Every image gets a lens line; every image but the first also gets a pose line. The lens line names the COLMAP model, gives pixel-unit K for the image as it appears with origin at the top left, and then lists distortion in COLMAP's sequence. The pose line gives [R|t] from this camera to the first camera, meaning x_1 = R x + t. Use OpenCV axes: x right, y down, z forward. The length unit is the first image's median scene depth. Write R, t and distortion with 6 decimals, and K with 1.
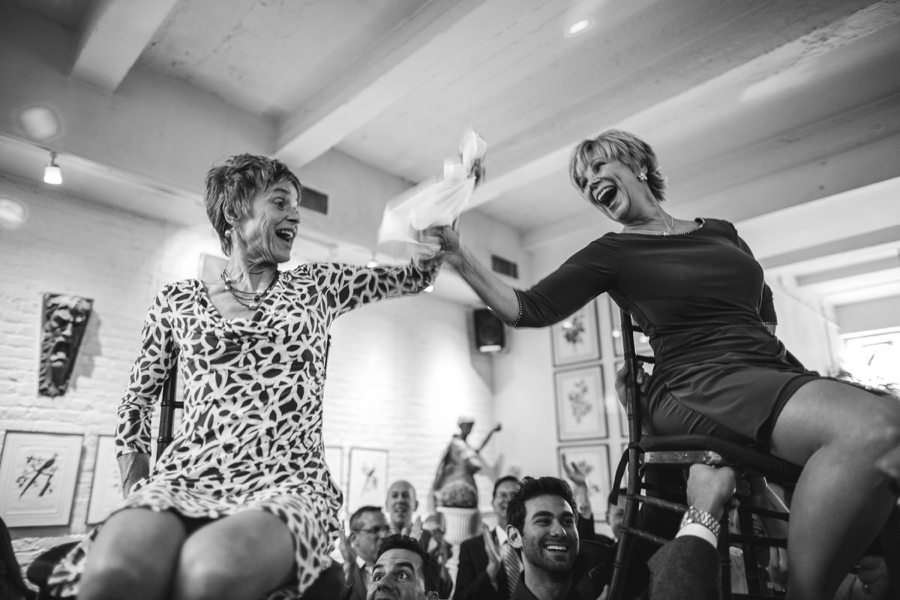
lens RADIAL K [[581.9, 0, 424.0], [0, 581.9, 302.7], [0, 0, 1]] dist [-0.001202, 0.002264]
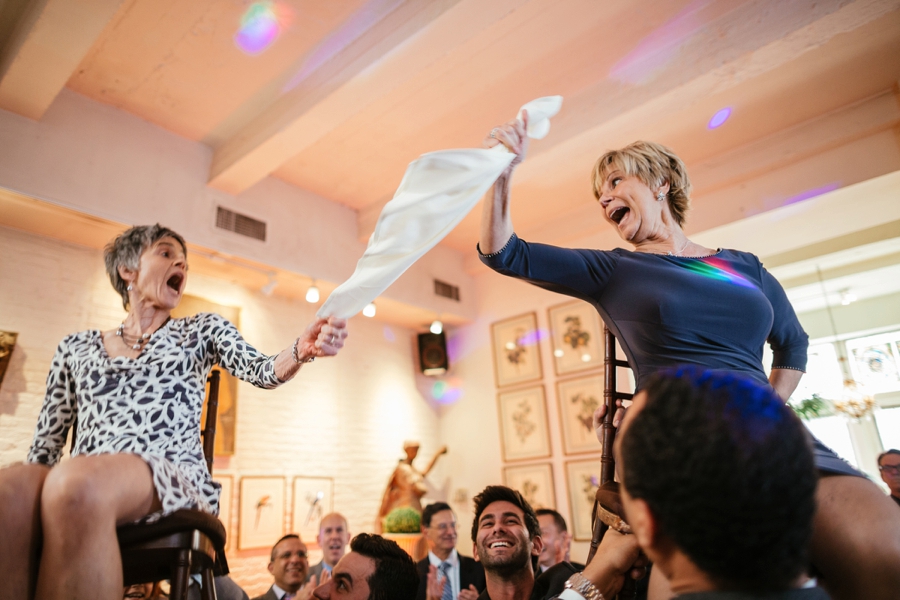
lens RADIAL K [[633.7, 0, 450.0], [0, 633.7, 300.0], [0, 0, 1]] dist [0.002543, 0.023855]
pose [[0.997229, -0.021299, 0.071280, 0.070967], [0.023658, 0.999194, -0.032415, -0.009120], [-0.070532, 0.034012, 0.996929, -0.103988]]
